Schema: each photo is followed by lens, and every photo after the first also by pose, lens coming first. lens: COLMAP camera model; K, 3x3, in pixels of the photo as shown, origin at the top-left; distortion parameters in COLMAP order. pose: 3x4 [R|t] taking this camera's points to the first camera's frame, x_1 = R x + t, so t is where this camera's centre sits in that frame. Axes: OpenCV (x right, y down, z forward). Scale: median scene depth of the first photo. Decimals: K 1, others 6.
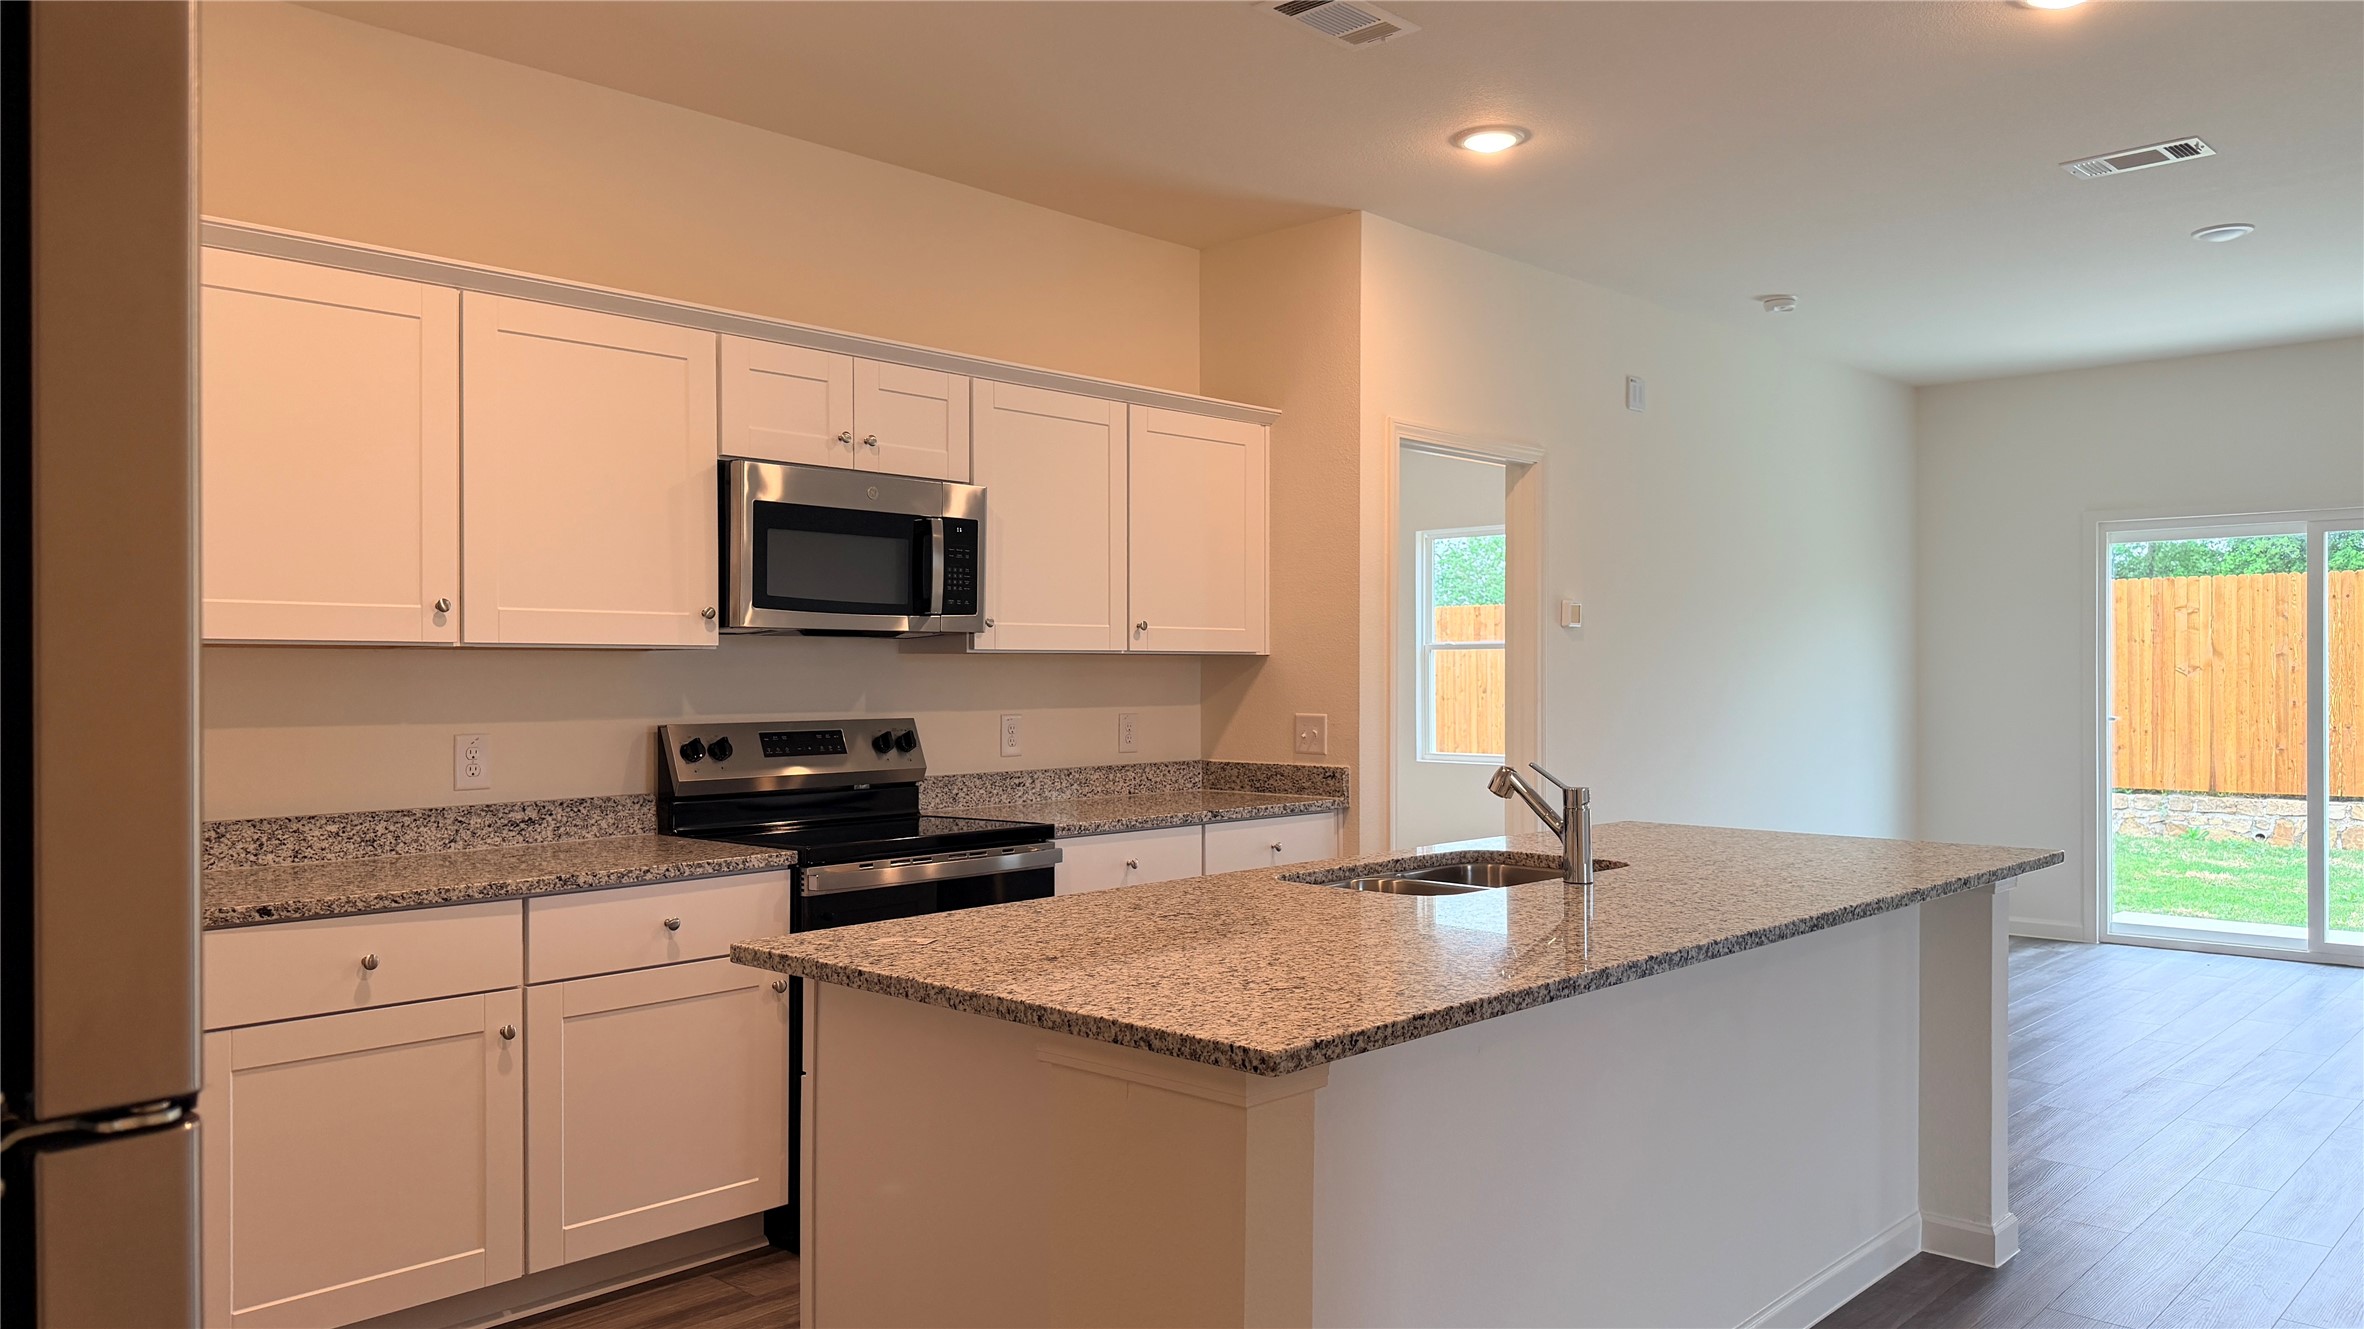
lens RADIAL K [[1653.0, 0, 1178.8], [0, 1653.0, 675.8], [0, 0, 1]] dist [0.062625, -0.051283]
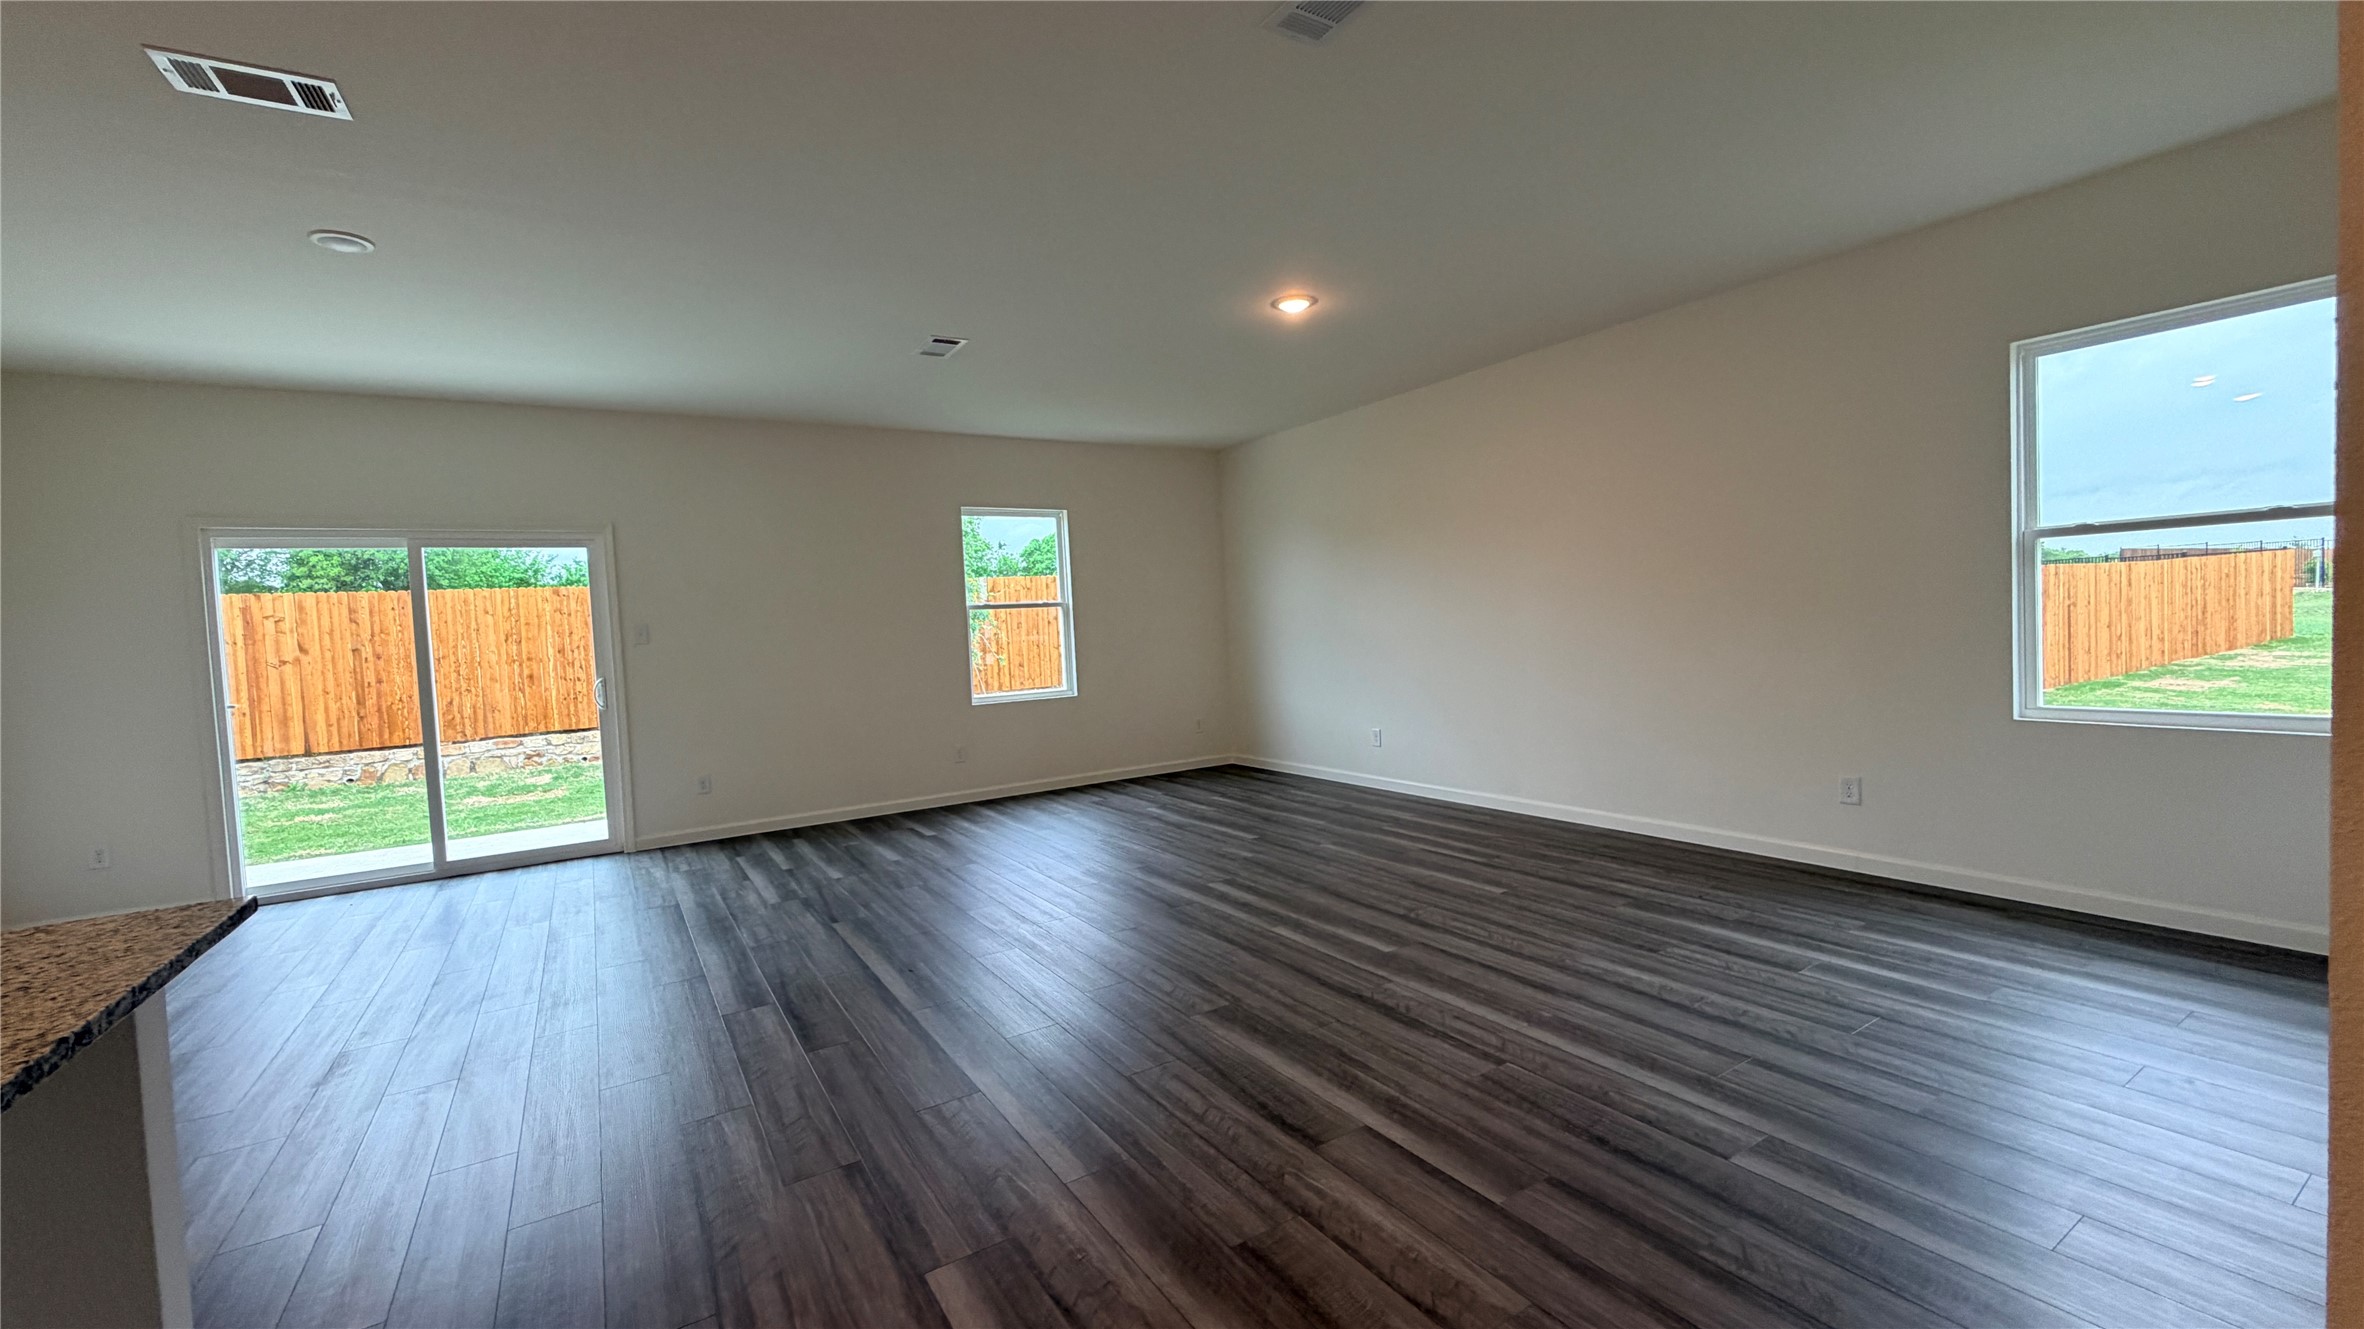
lens RADIAL K [[939.7, 0, 1181.6], [0, 939.7, 661.1], [0, 0, 1]] dist [-0.001096, 0.000817]
pose [[0.245425, -0.049013, 0.968176, 0.179024], [0.050378, 0.998016, 0.037753, 0.005450], [-0.968106, 0.039509, 0.247408, 0.384653]]
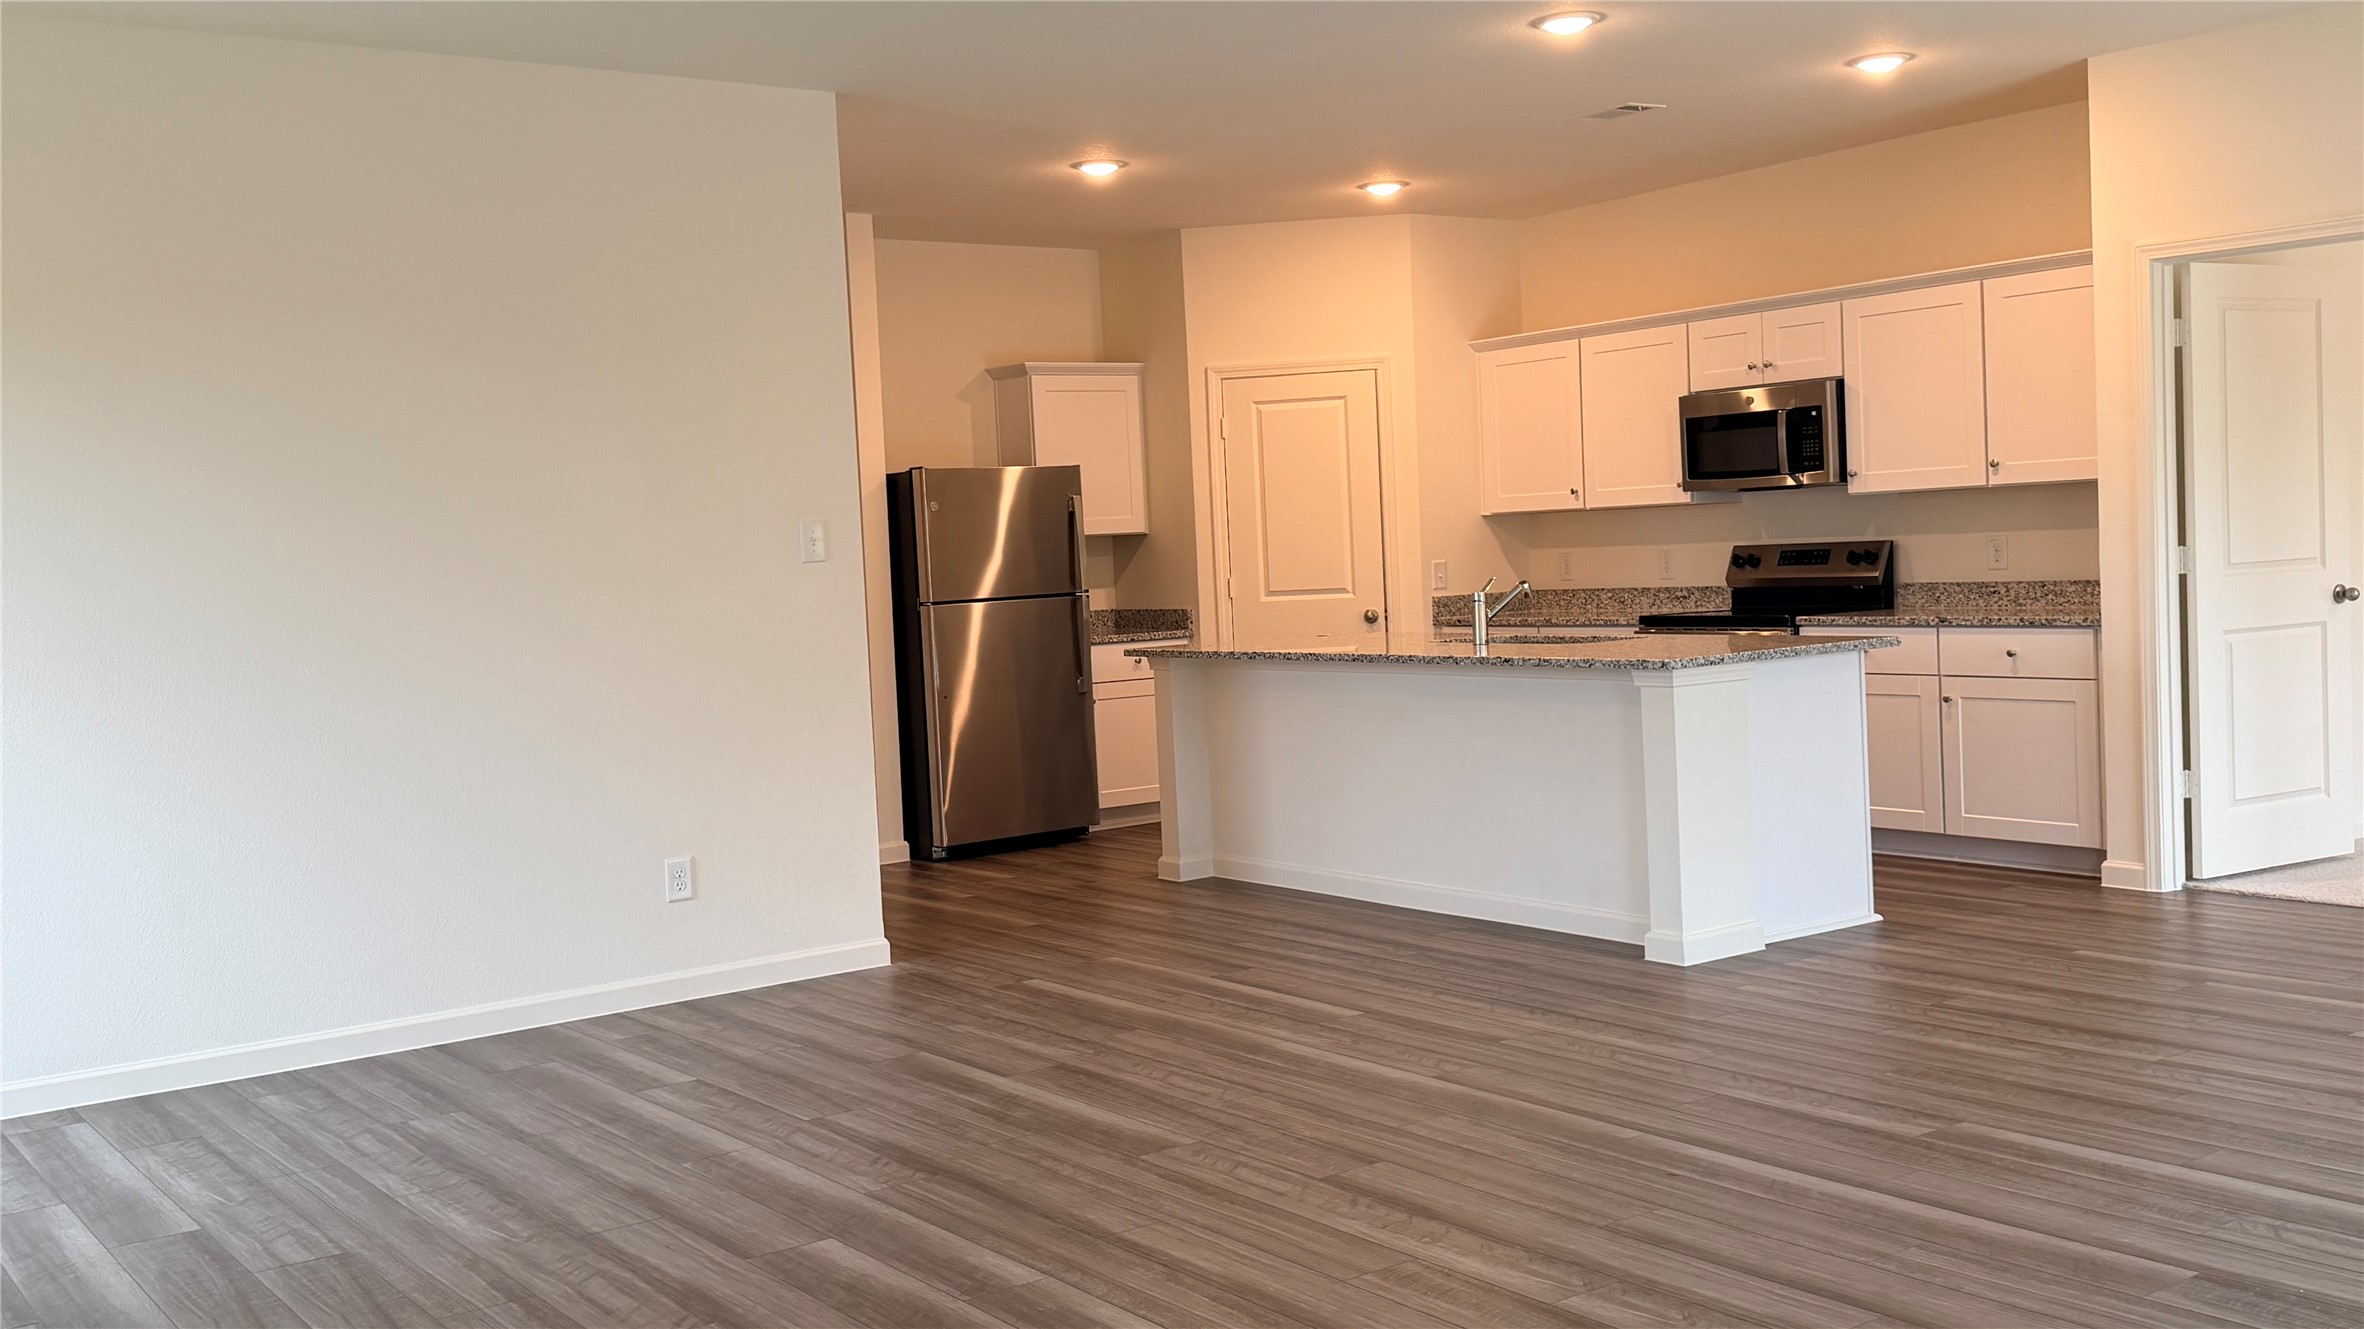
lens RADIAL K [[2201.7, 0, 1172.8], [0, 2201.7, 664.1], [0, 0, 1]] dist [0.067439, 0.000000]
pose [[-0.186824, 0.065152, -0.980231, 1.705447], [0.044540, 0.997334, 0.057800, -0.005243], [0.981383, -0.032861, -0.189228, 0.720090]]
